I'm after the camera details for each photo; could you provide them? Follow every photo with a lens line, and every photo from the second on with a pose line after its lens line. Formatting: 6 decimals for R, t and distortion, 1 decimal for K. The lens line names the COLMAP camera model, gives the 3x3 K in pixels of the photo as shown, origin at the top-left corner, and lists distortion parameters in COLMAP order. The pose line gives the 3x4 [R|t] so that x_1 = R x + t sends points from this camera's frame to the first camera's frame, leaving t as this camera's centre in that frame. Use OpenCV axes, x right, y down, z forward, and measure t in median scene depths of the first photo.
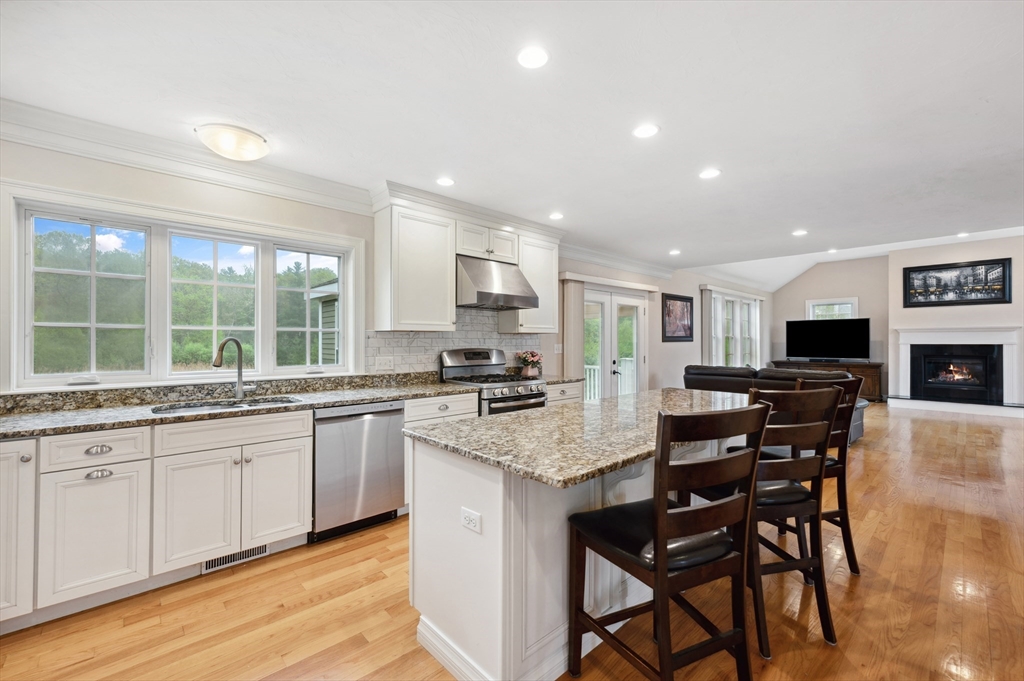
lens RADIAL K [[419.6, 0, 513.8], [0, 419.6, 341.2], [0, 0, 1]] dist [-0.005234, 0.001839]
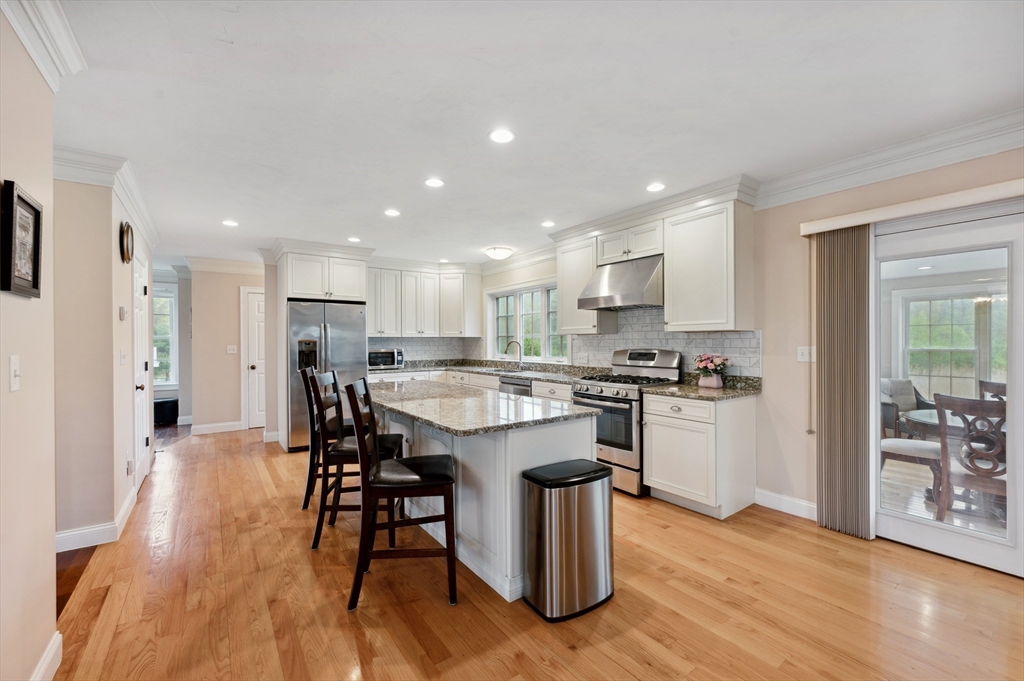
lens RADIAL K [[419.6, 0, 513.1], [0, 419.6, 343.7], [0, 0, 1]] dist [-0.005234, 0.001839]
pose [[-0.118448, 0.003518, -0.992954, 0.957325], [0.002403, 0.999992, 0.003257, 0.000491], [0.992957, -0.002000, -0.118456, 0.839481]]
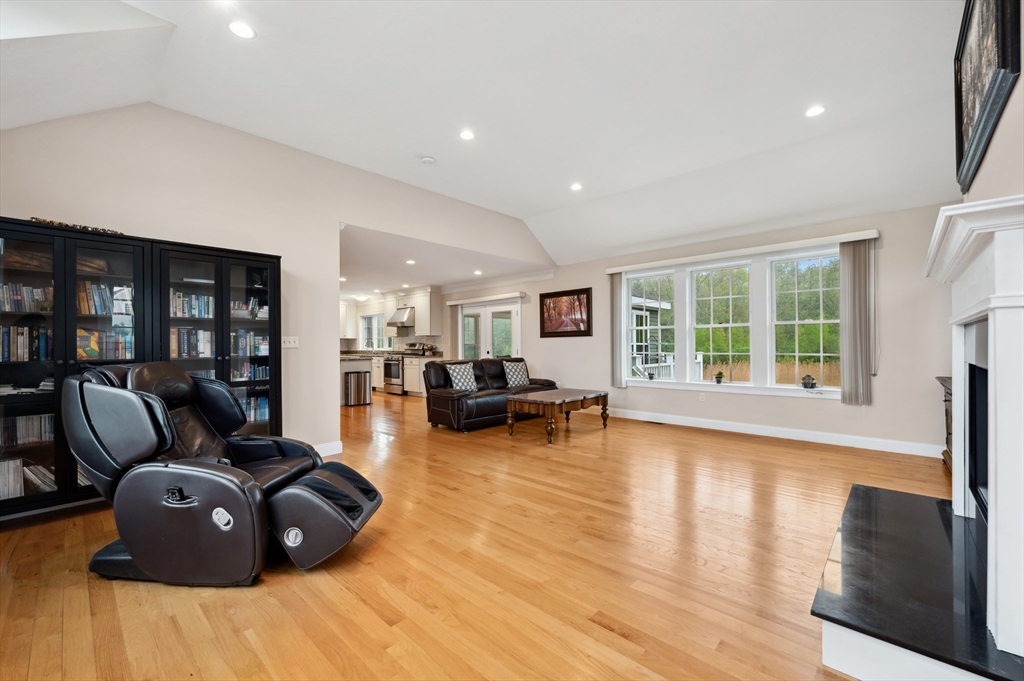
lens RADIAL K [[419.6, 0, 510.9], [0, 419.6, 340.7], [0, 0, 1]] dist [-0.005234, 0.001839]
pose [[0.067427, -0.011326, -0.997660, 2.531595], [0.006634, 0.999919, -0.010904, 0.037670], [0.997702, -0.005883, 0.067497, 1.458018]]
